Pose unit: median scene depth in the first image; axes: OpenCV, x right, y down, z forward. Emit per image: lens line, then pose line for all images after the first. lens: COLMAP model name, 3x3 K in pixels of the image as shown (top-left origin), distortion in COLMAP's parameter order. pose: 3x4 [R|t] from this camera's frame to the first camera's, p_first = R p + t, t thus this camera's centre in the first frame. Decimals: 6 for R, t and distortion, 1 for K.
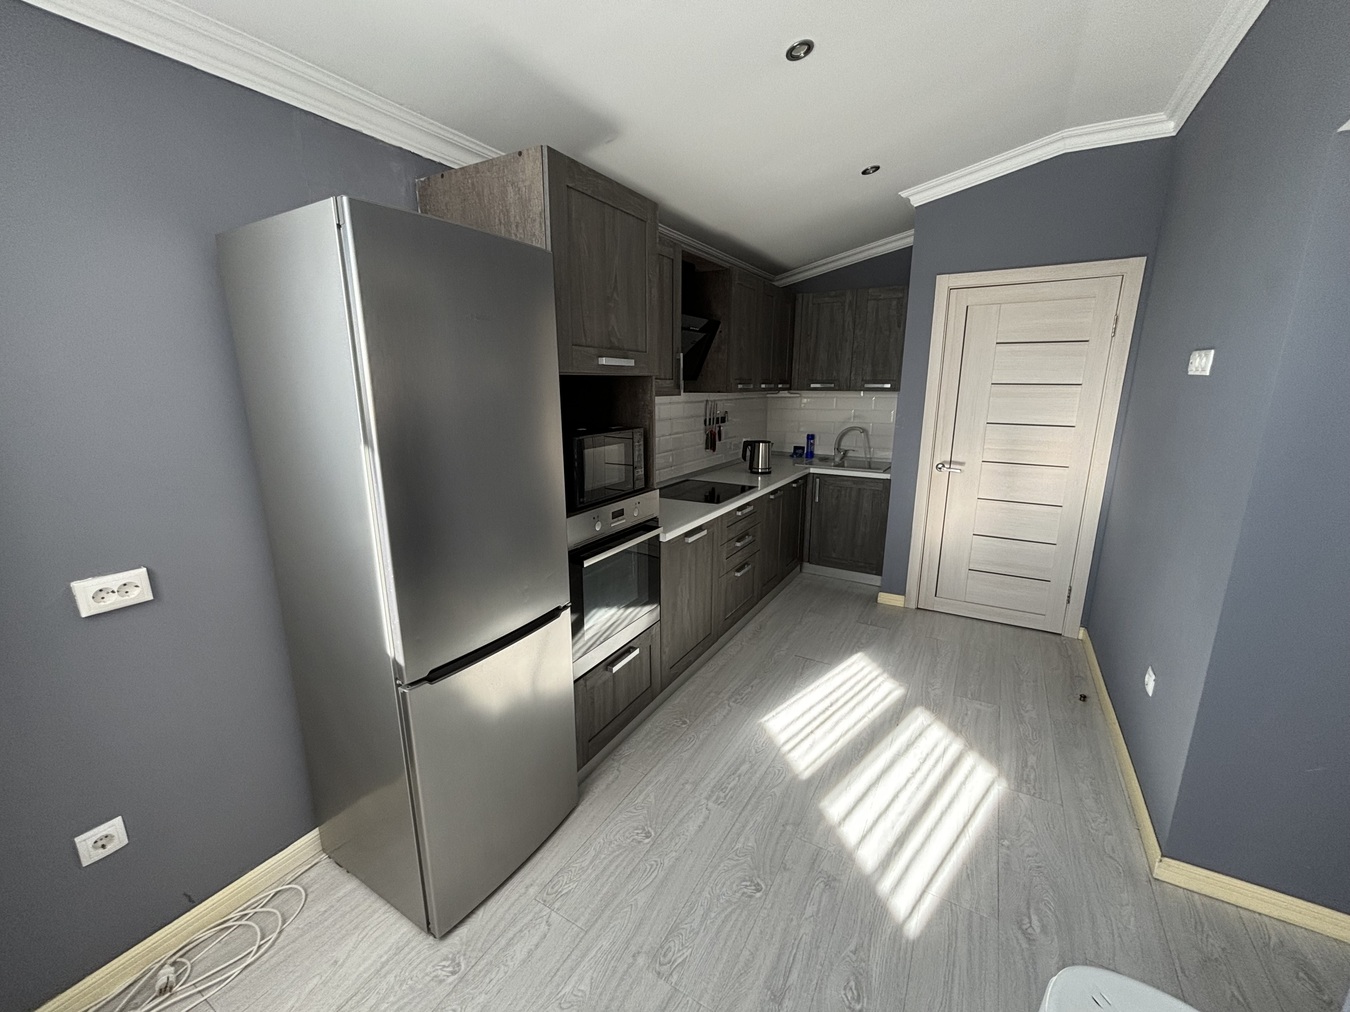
lens RADIAL K [[537.1, 0, 672.7], [0, 537.1, 506.7], [0, 0, 1]] dist [-0.007630, -0.000291]
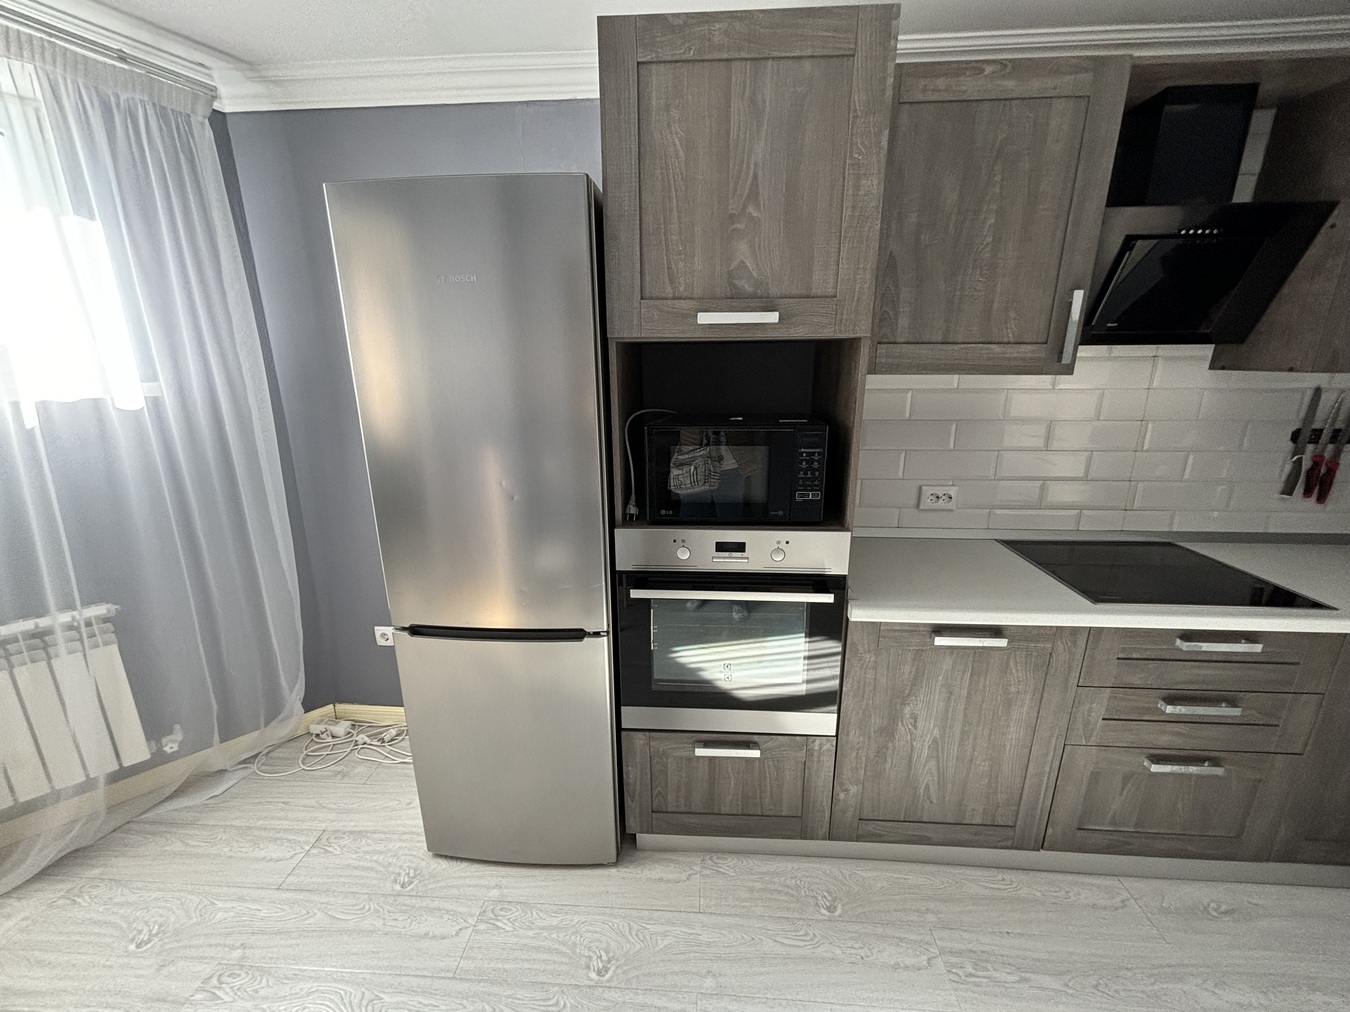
lens RADIAL K [[543.3, 0, 666.1], [0, 543.3, 508.3], [0, 0, 1]] dist [-0.003573, -0.000384]
pose [[0.448809, 0.236625, -0.861730, 0.456917], [-0.197398, 0.966736, 0.162650, -0.134536], [0.871553, 0.097105, 0.480589, 0.615881]]
